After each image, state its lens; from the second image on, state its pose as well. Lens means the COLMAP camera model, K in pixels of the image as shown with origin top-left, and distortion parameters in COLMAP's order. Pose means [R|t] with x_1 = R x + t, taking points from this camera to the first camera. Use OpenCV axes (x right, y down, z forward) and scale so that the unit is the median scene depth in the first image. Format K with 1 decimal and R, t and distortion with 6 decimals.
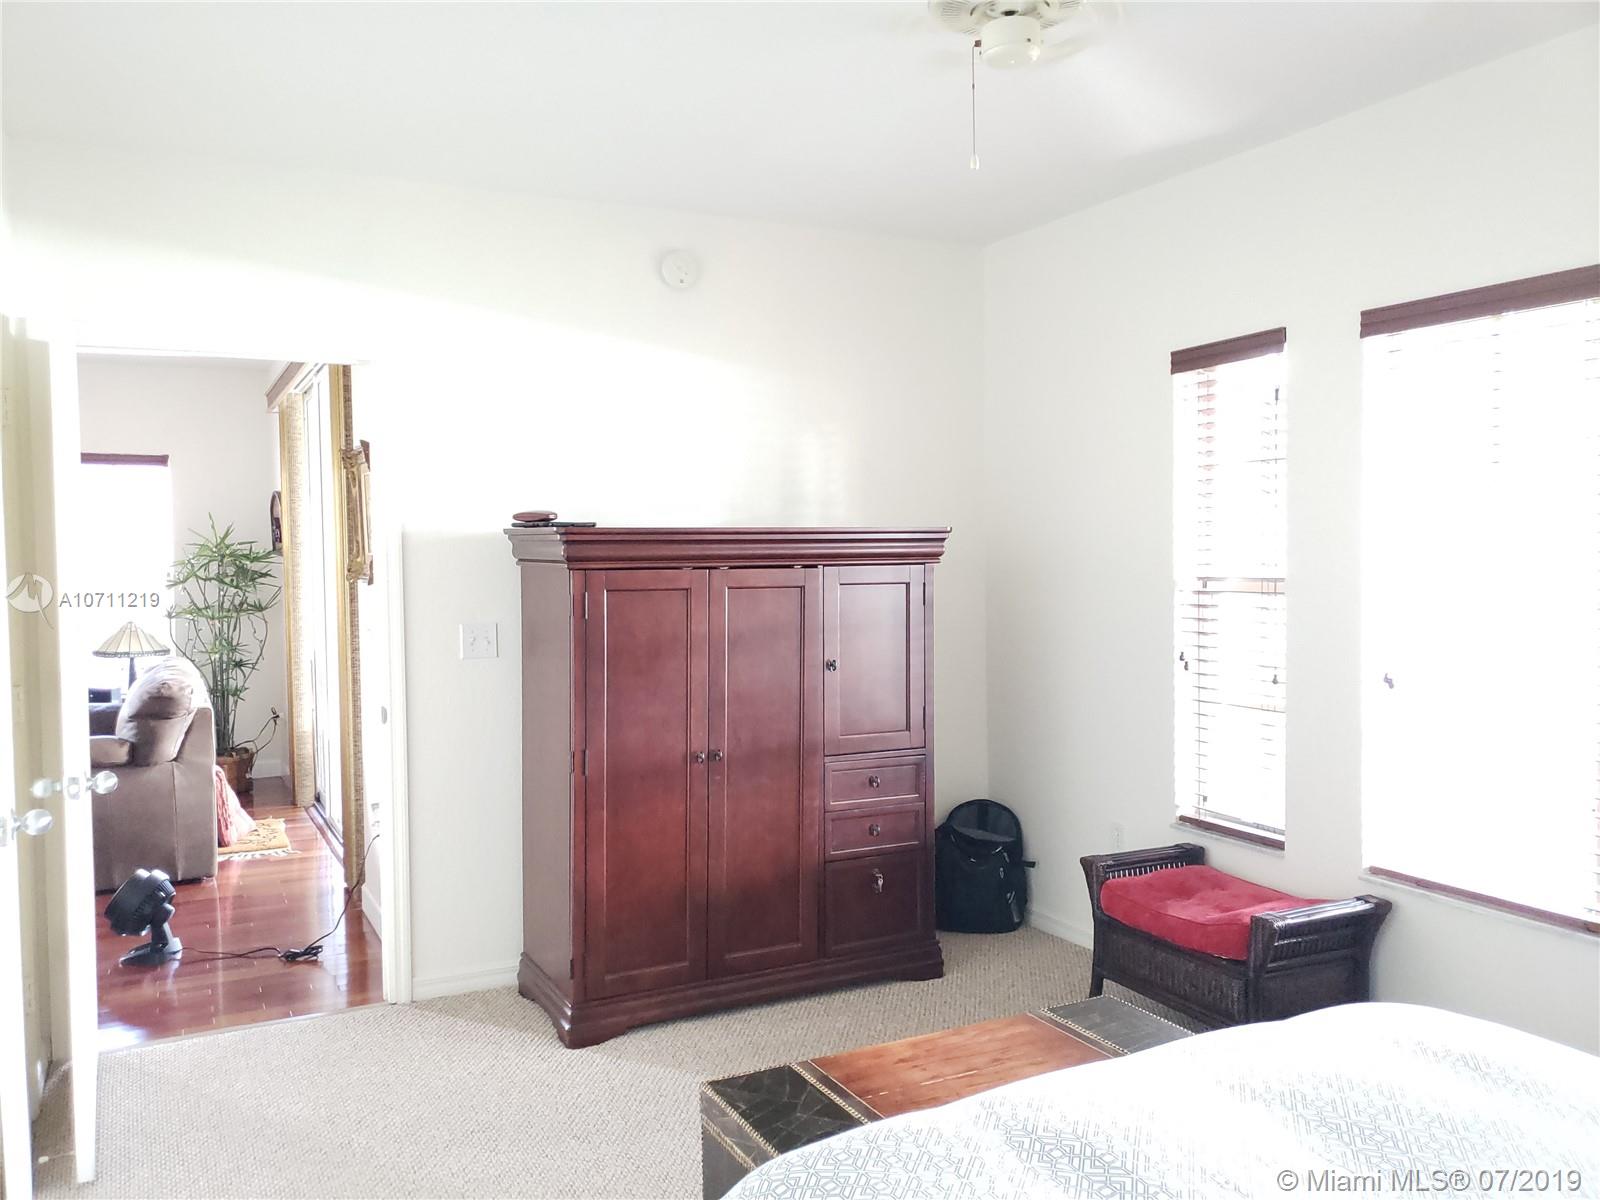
lens RADIAL K [[1260.6, 0, 787.2], [0, 1260.6, 571.1], [0, 0, 1]] dist [0.056989, -0.058258]
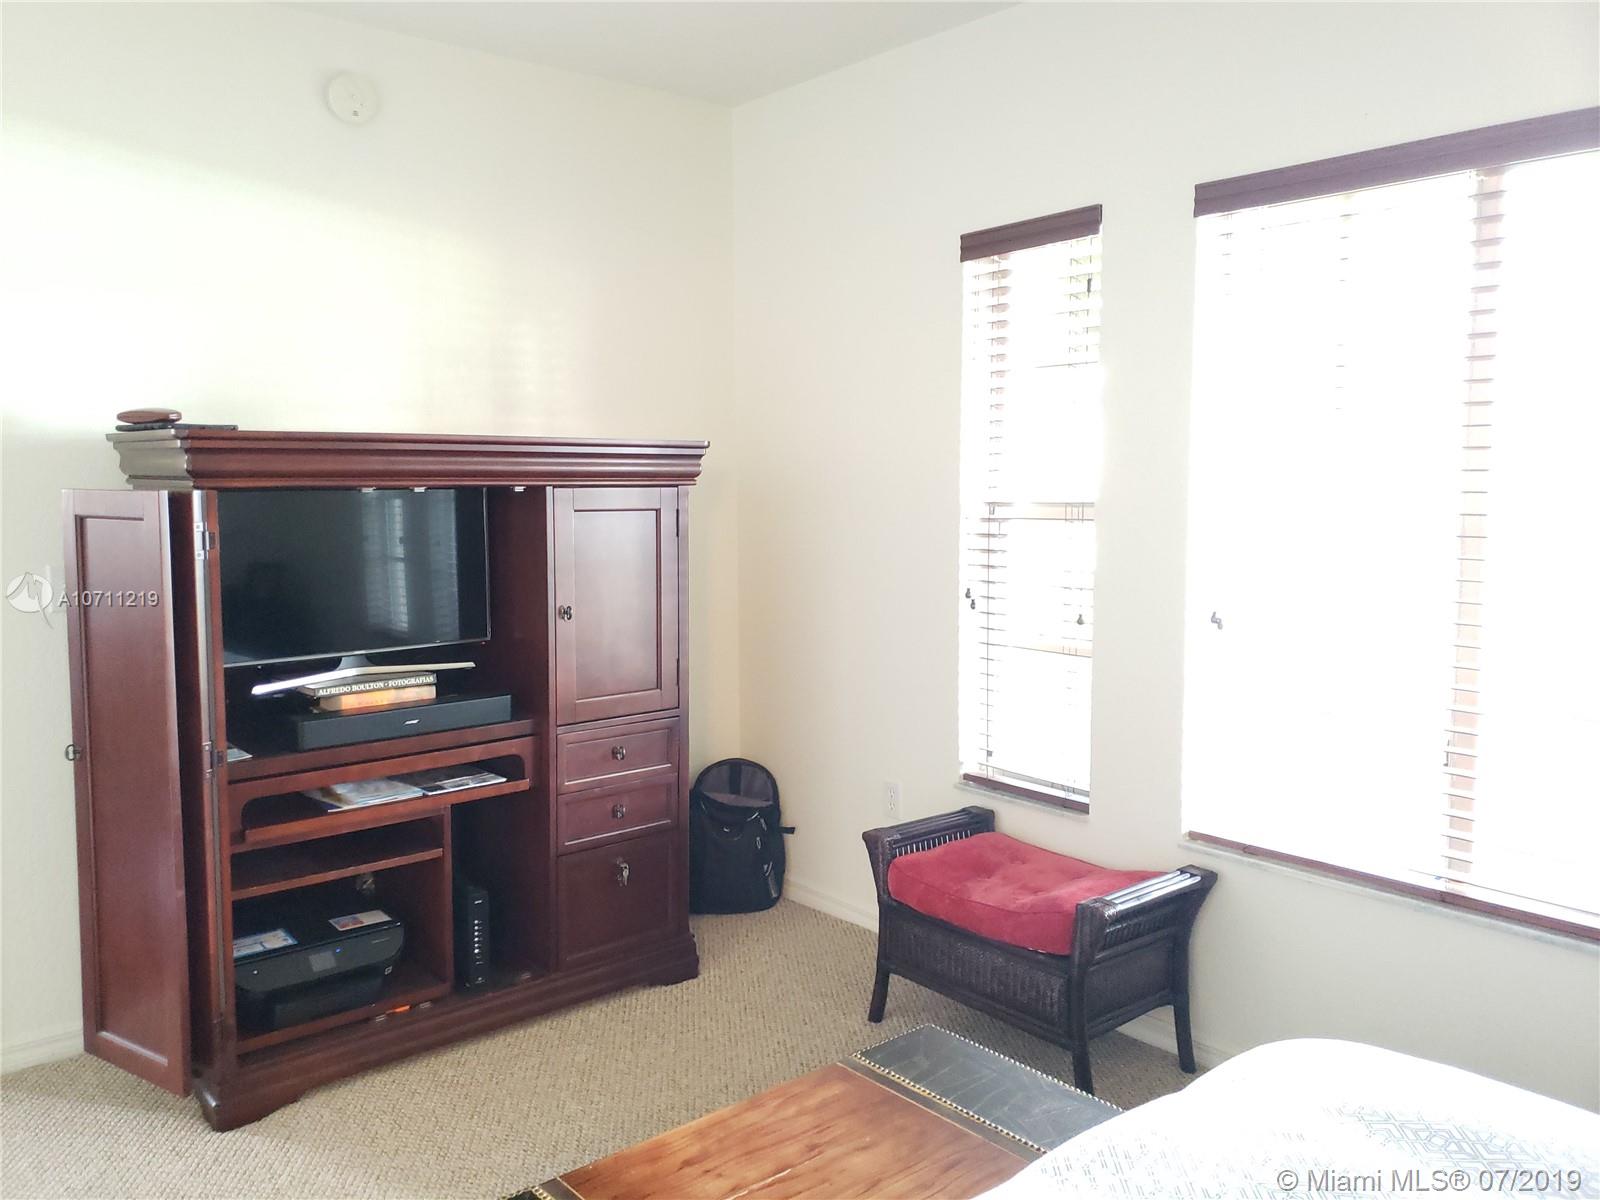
lens RADIAL K [[1285.2, 0, 761.8], [0, 1285.2, 592.3], [0, 0, 1]] dist [0.152888, -0.287271]
pose [[0.978200, -0.014233, 0.207179, -0.012078], [-0.000773, 0.997392, 0.072167, 0.002882], [-0.207666, -0.070754, 0.975638, 0.178670]]
